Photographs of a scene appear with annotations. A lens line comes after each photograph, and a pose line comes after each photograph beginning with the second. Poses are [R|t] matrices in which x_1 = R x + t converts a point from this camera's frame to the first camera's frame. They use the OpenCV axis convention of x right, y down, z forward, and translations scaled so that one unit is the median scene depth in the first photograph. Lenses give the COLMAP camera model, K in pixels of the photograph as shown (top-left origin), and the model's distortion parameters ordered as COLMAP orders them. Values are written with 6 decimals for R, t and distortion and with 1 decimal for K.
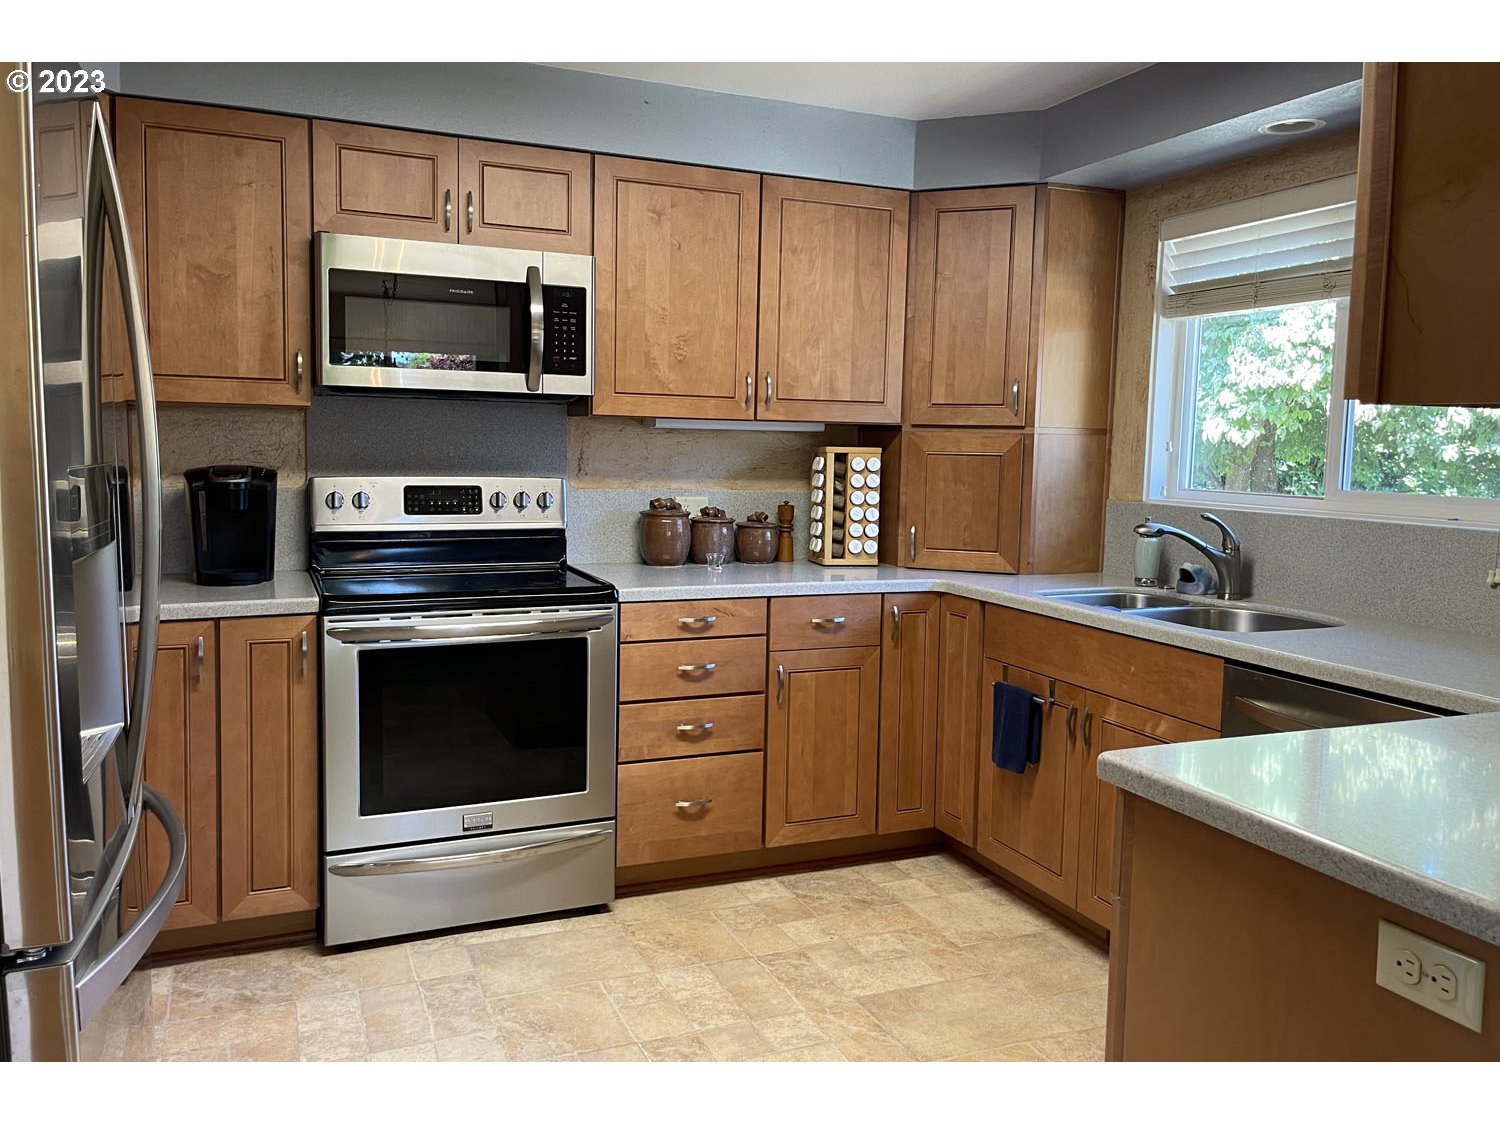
lens RADIAL K [[1131.3, 0, 751.0], [0, 1131.3, 557.1], [0, 0, 1]] dist [0.005322, -0.011701]
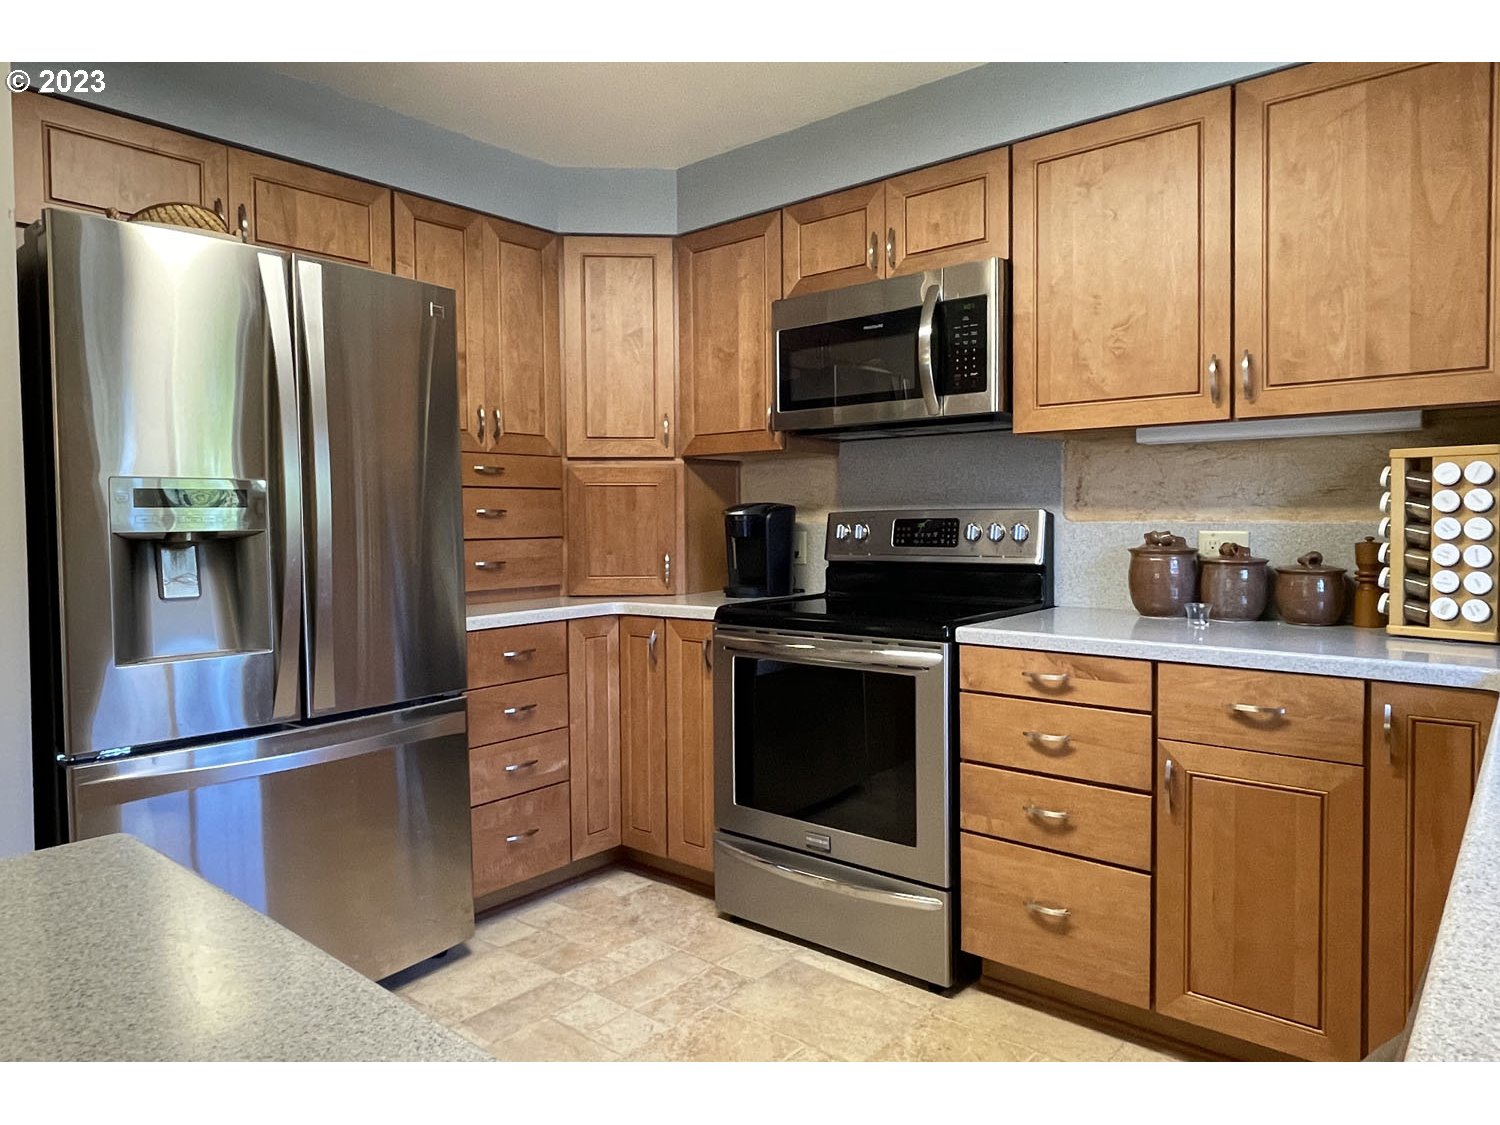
lens RADIAL K [[949.5, 0, 749.1], [0, 949.5, 557.4], [0, 0, 1]] dist [-0.018895, -0.004327]
pose [[0.436079, 0.012480, -0.899822, 0.421847], [-0.070677, 0.997290, -0.020420, 0.000413], [0.897129, 0.072501, 0.435779, 0.478961]]
